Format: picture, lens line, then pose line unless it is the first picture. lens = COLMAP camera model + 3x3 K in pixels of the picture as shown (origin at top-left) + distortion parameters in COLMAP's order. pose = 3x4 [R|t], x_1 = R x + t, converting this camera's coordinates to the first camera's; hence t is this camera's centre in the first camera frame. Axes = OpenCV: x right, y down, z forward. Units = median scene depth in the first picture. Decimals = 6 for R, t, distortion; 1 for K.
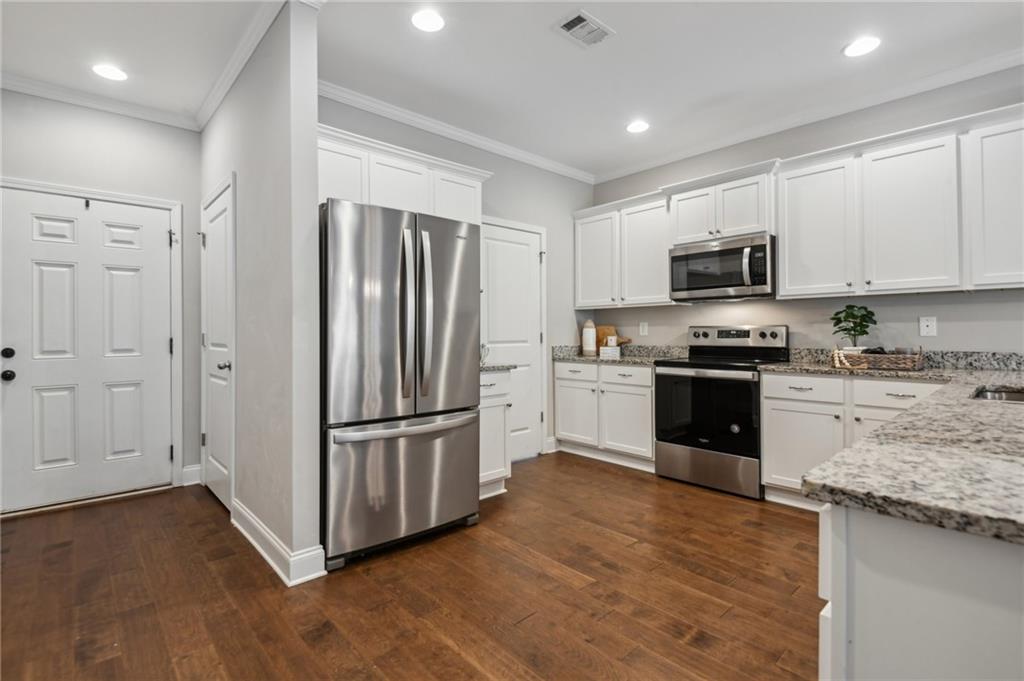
lens RADIAL K [[479.8, 0, 510.9], [0, 479.8, 333.6], [0, 0, 1]] dist [-0.006958, -0.000514]
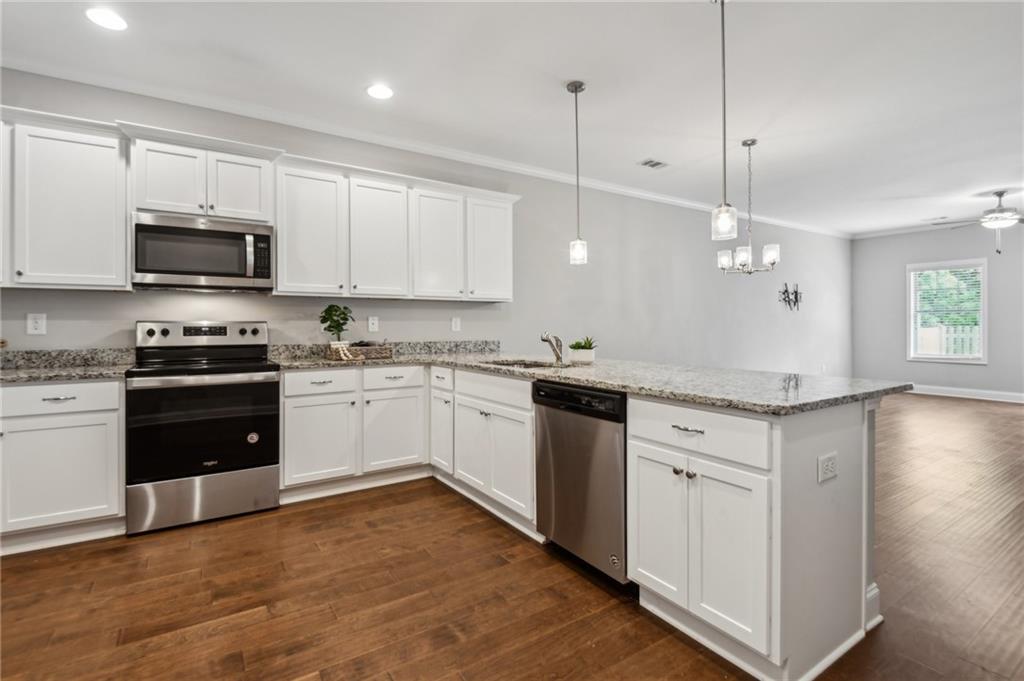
lens RADIAL K [[477.4, 0, 504.6], [0, 477.4, 325.2], [0, 0, 1]] dist [-0.001432, -0.000761]
pose [[0.168255, 0.004749, 0.985732, -0.314395], [0.004605, 0.999974, -0.005603, -0.002453], [-0.985733, 0.005482, 0.168229, 0.383204]]
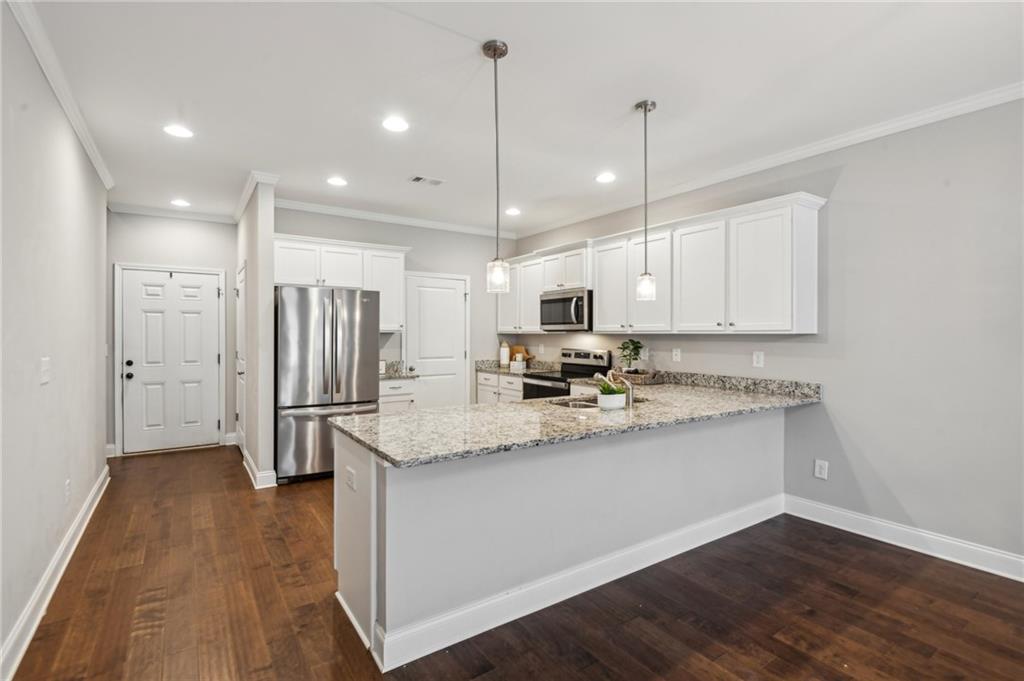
lens RADIAL K [[477.7, 0, 512.0], [0, 477.7, 340.5], [0, 0, 1]] dist [-0.002645, -0.000322]
pose [[0.989425, 0.009962, -0.144705, 0.524999], [-0.008303, 0.999893, 0.012067, -0.066363], [0.144810, -0.010738, 0.989401, -0.474487]]
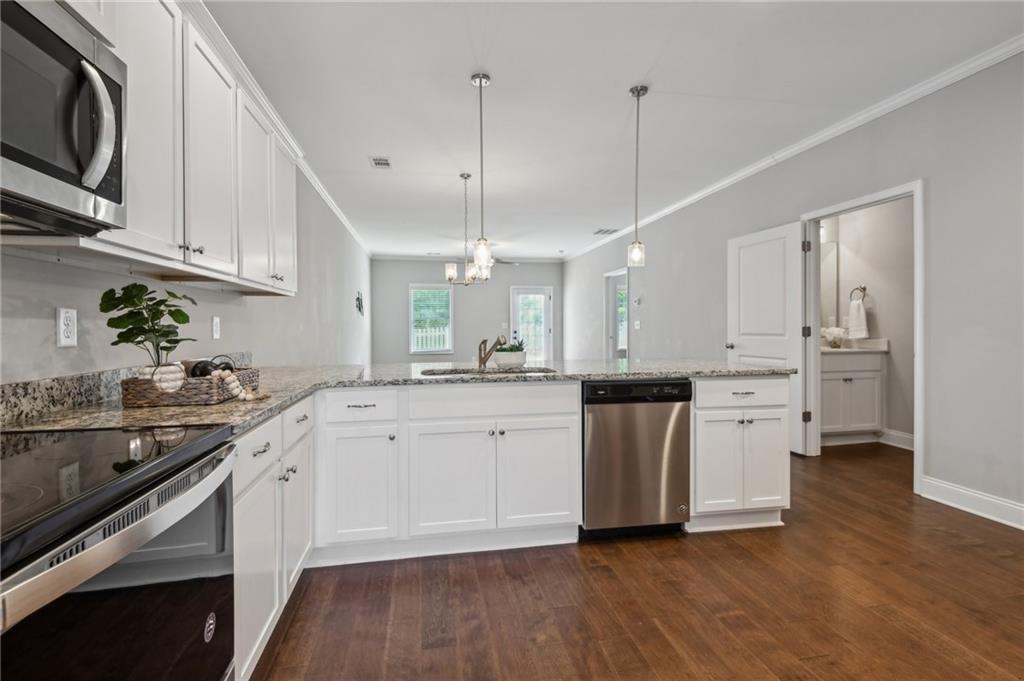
lens RADIAL K [[472.9, 0, 506.7], [0, 472.9, 330.4], [0, 0, 1]] dist [-0.000301, -0.000312]
pose [[-0.840975, 0.006432, 0.541035, 0.113574], [0.012151, 0.999902, 0.007001, -0.008442], [-0.540937, 0.012462, -0.840971, 1.132806]]
